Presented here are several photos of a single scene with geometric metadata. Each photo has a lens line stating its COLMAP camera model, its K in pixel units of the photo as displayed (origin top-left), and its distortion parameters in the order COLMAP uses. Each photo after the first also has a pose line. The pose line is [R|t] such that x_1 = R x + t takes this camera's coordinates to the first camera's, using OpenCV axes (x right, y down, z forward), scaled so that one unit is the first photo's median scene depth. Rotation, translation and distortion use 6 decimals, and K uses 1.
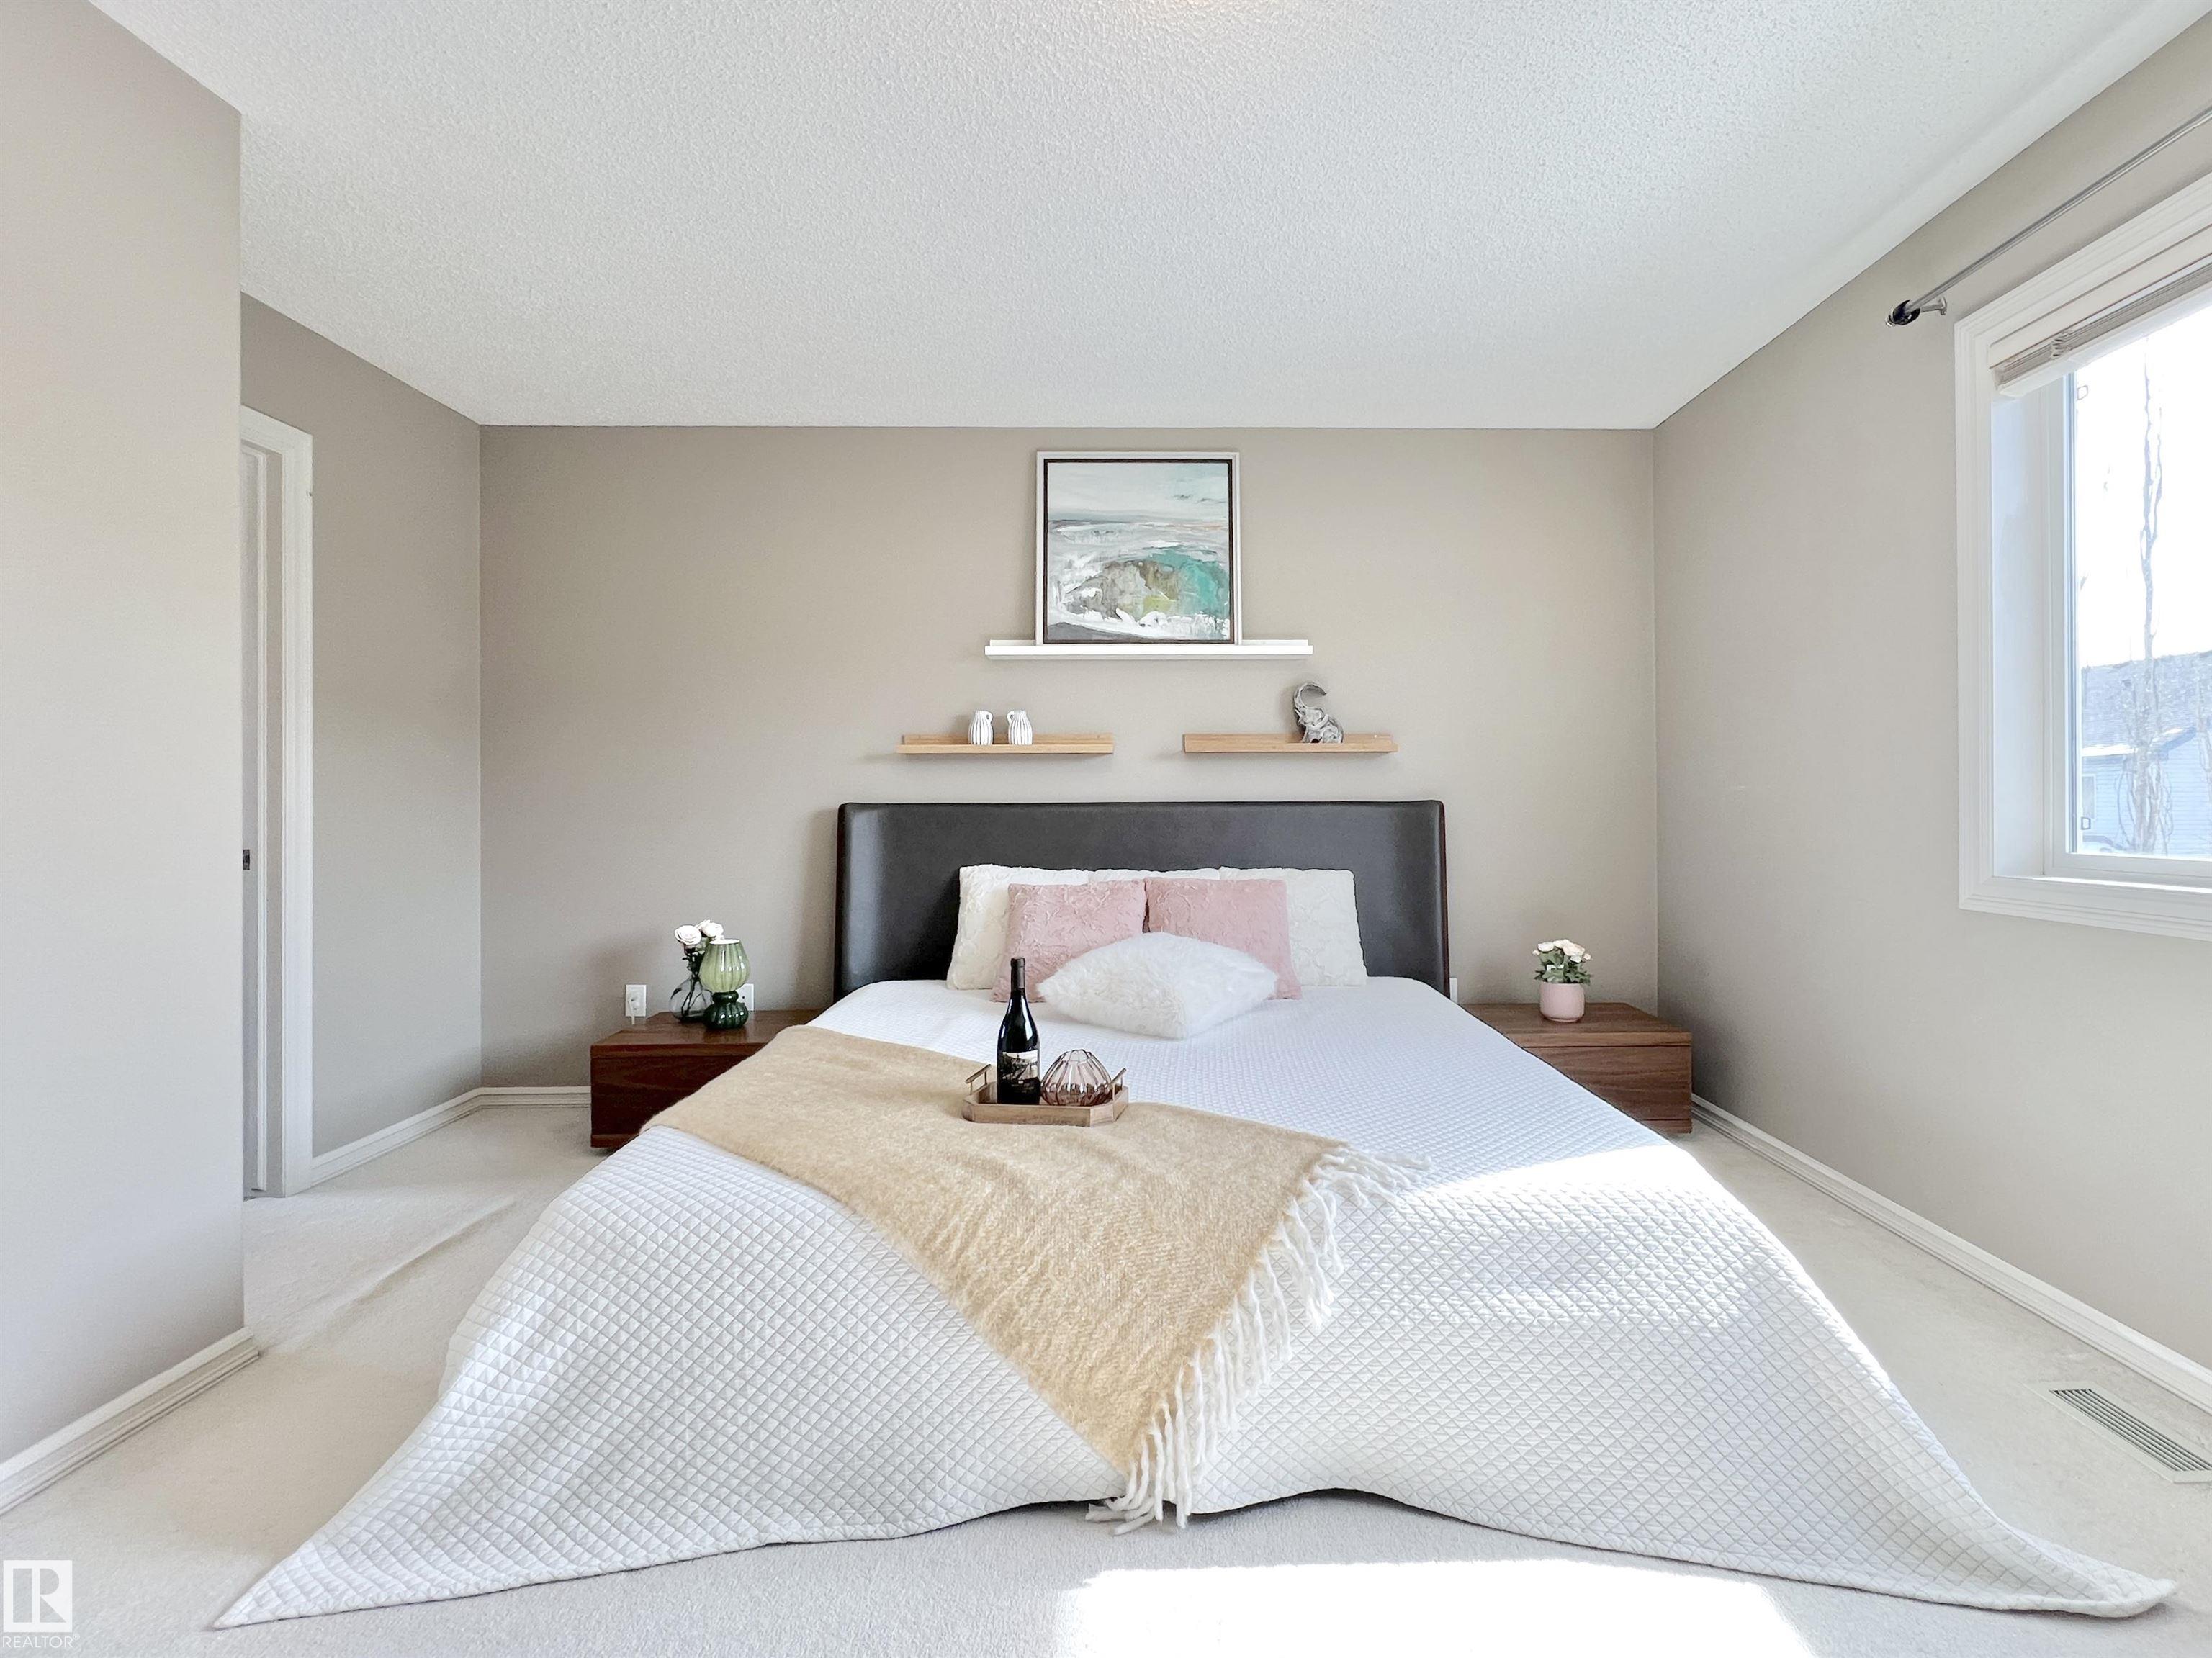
lens RADIAL K [[1010.9, 0, 1103.7], [0, 1010.9, 814.8], [0, 0, 1]] dist [-0.001956, 0.000248]
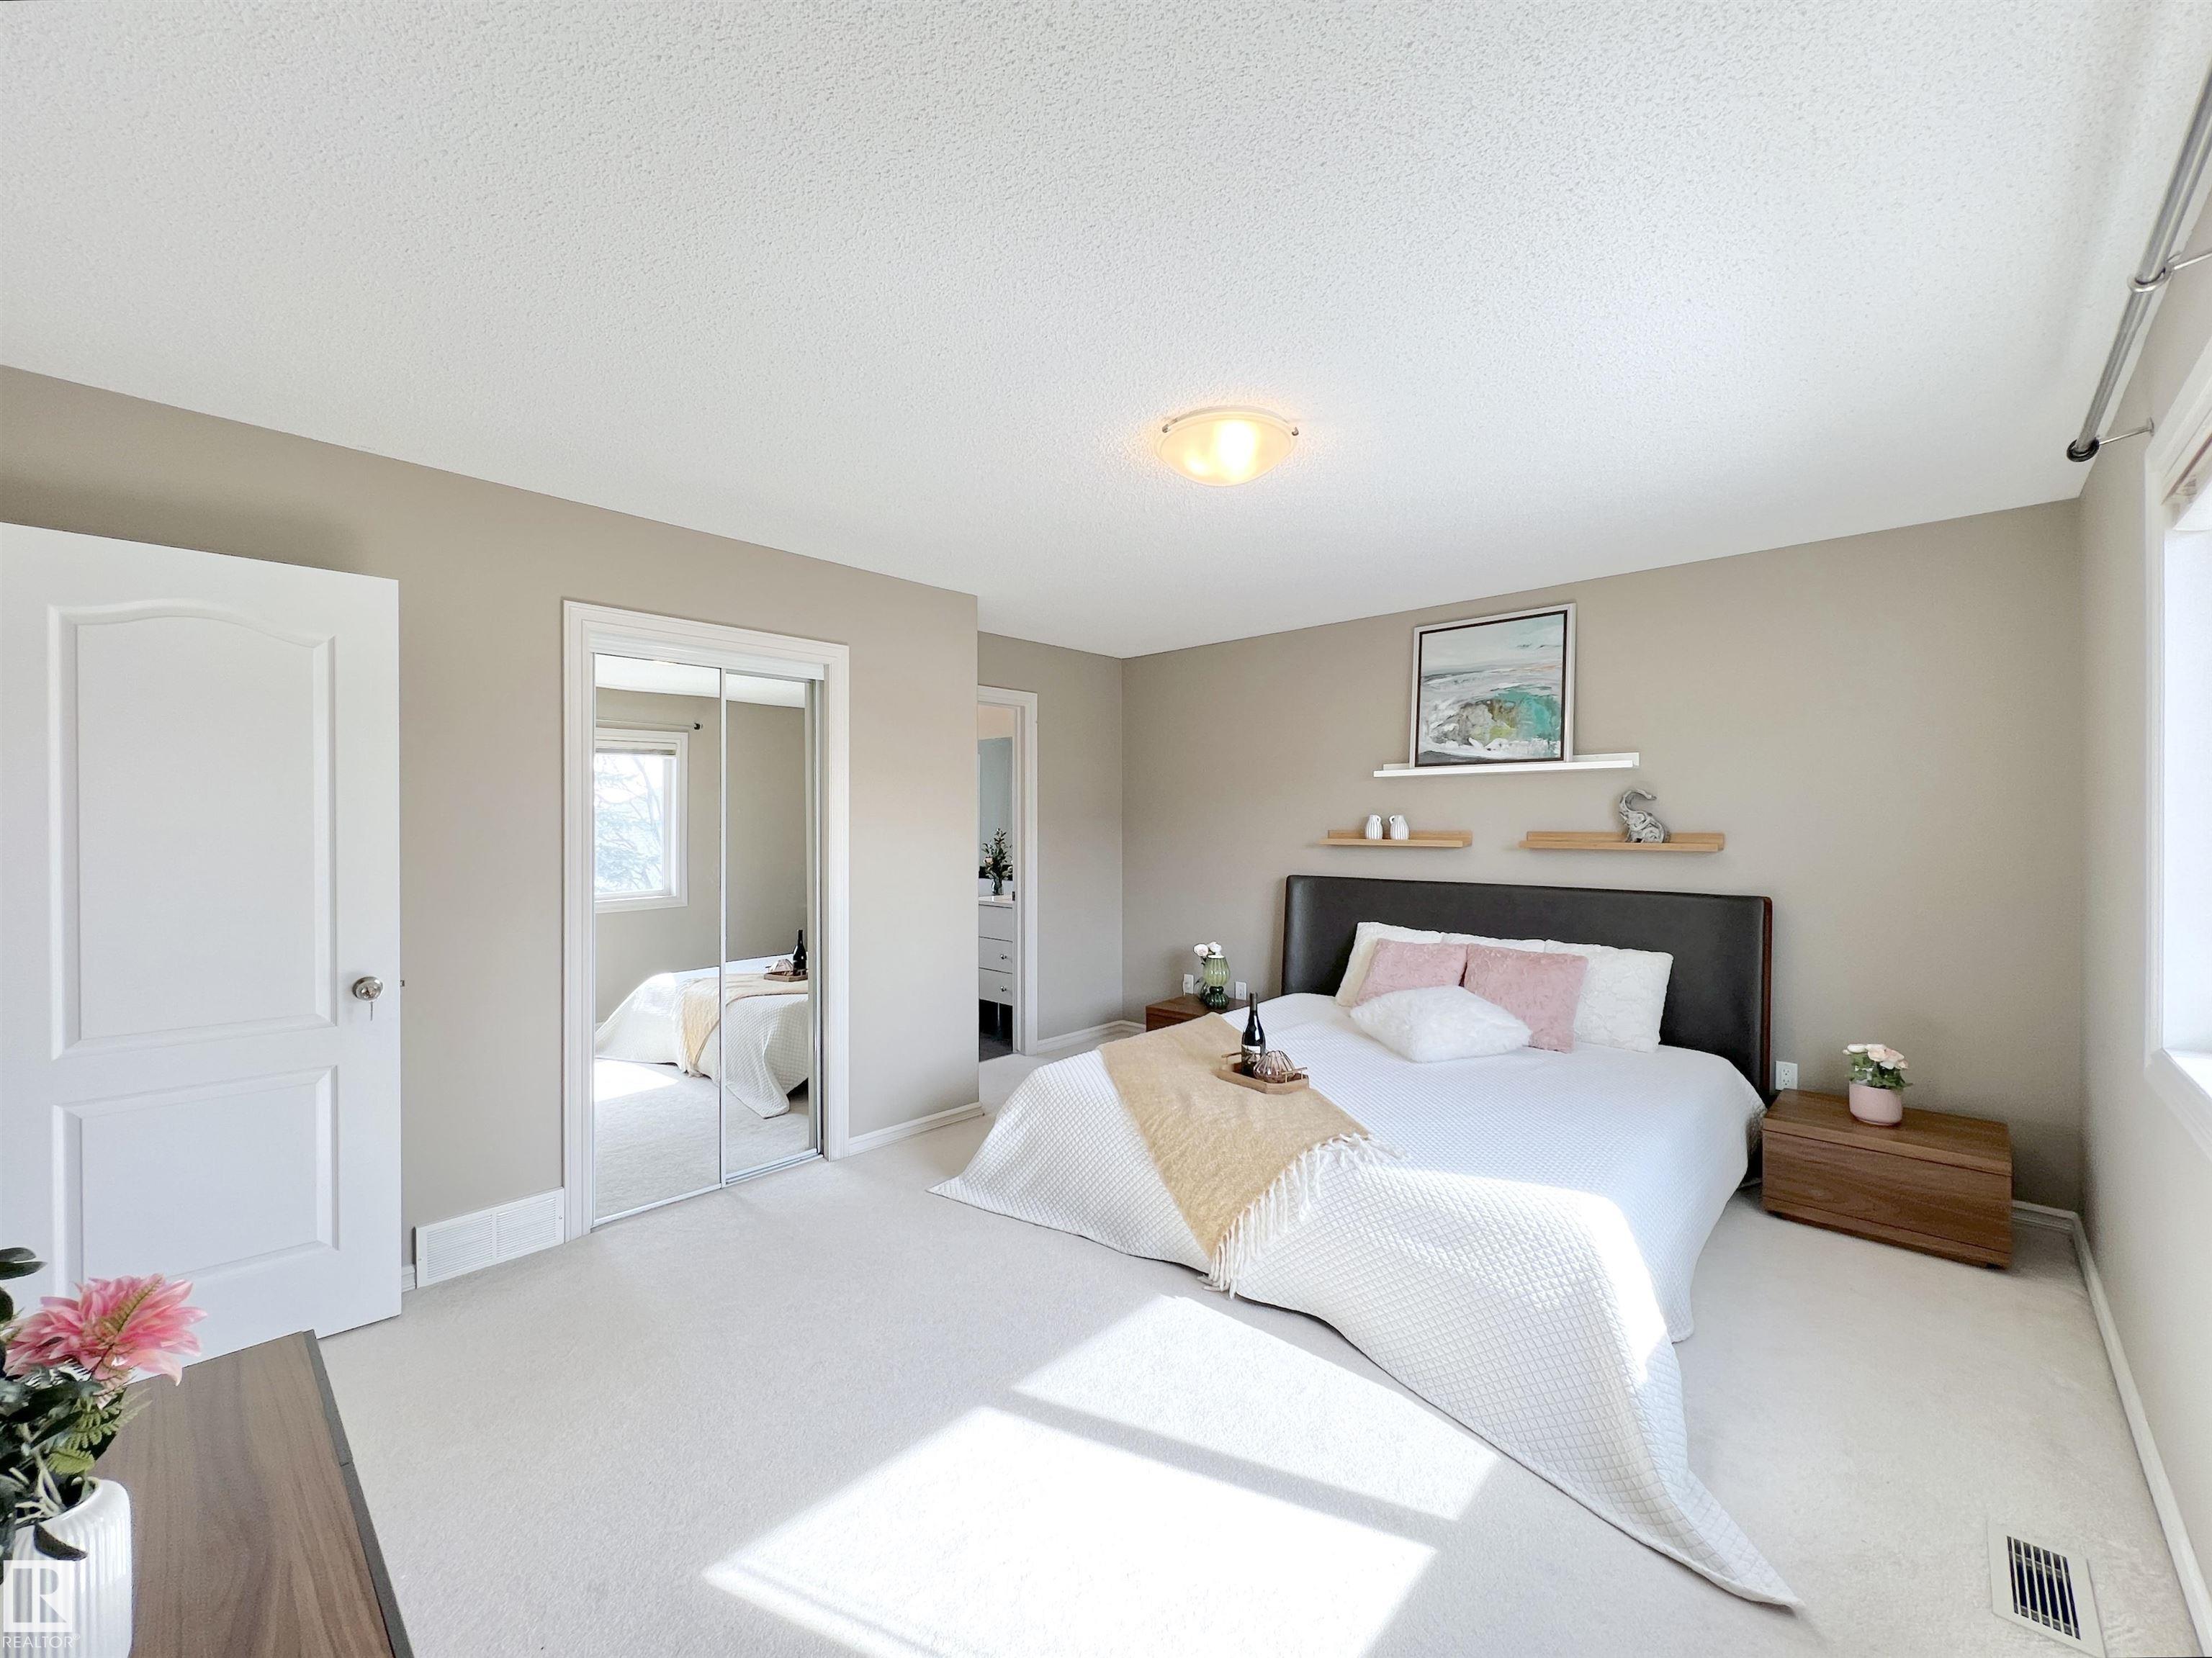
lens RADIAL K [[894.8, 0, 1110.7], [0, 894.8, 827.2], [0, 0, 1]] dist [-0.002836, -0.000102]
pose [[0.717546, 0.009153, -0.696451, 0.498788], [-0.000878, 0.999925, 0.012236, -0.101246], [0.696511, -0.008169, 0.717500, -0.177297]]
